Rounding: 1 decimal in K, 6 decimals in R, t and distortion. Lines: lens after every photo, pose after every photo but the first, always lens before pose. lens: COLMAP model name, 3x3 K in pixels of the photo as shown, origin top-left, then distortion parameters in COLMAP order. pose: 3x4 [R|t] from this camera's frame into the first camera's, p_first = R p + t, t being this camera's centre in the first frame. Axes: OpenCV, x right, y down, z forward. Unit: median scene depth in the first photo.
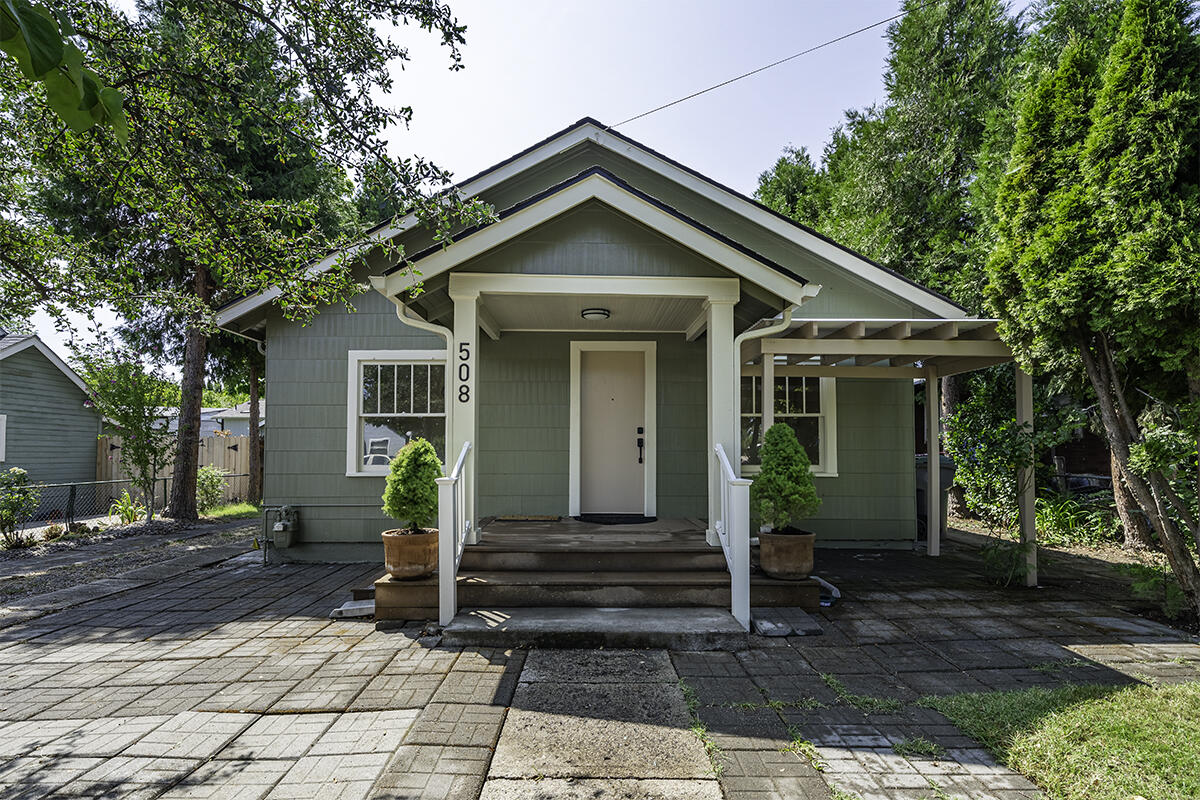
lens RADIAL K [[544.0, 0, 597.7], [0, 544.0, 434.8], [0, 0, 1]] dist [-0.013264, -0.000509]
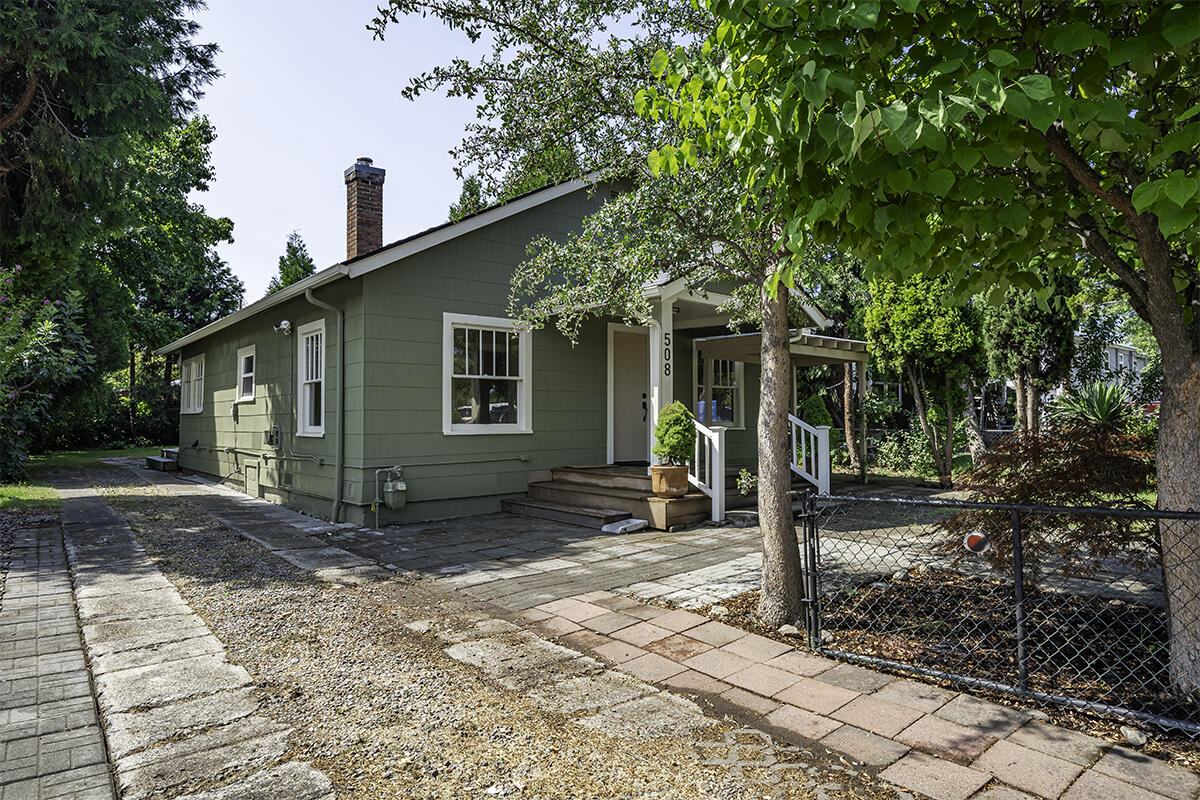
lens RADIAL K [[698.6, 0, 590.6], [0, 698.6, 404.0], [0, 0, 1]] dist [-0.005132, -0.000808]
pose [[0.773359, 0.010489, 0.633881, -1.536554], [-0.017086, 0.999845, 0.004300, 0.010148], [-0.633738, -0.014155, 0.773419, -0.286396]]
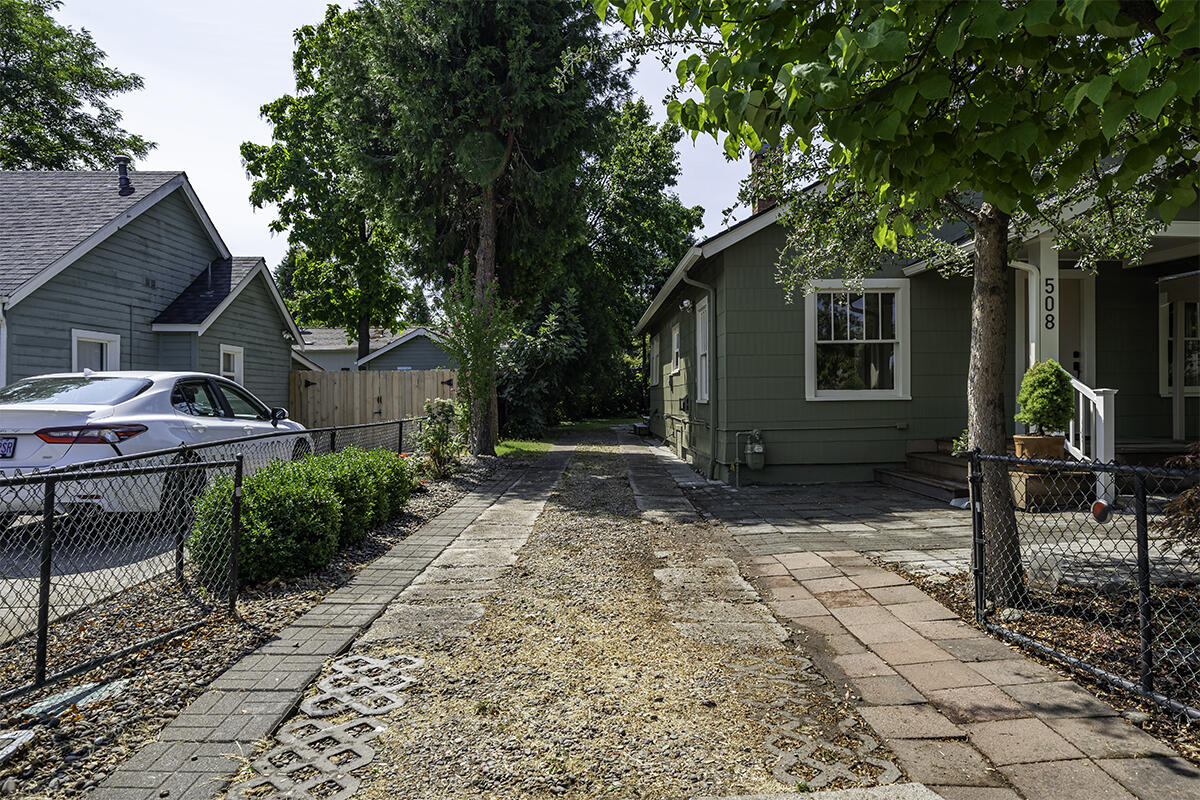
lens RADIAL K [[739.2, 0, 603.9], [0, 739.2, 398.1], [0, 0, 1]] dist [-0.006484, -0.001531]
pose [[0.999610, -0.011987, 0.025214, -1.253662], [0.011059, 0.999267, 0.036657, 0.021058], [-0.025635, -0.036364, 0.999010, -0.579164]]
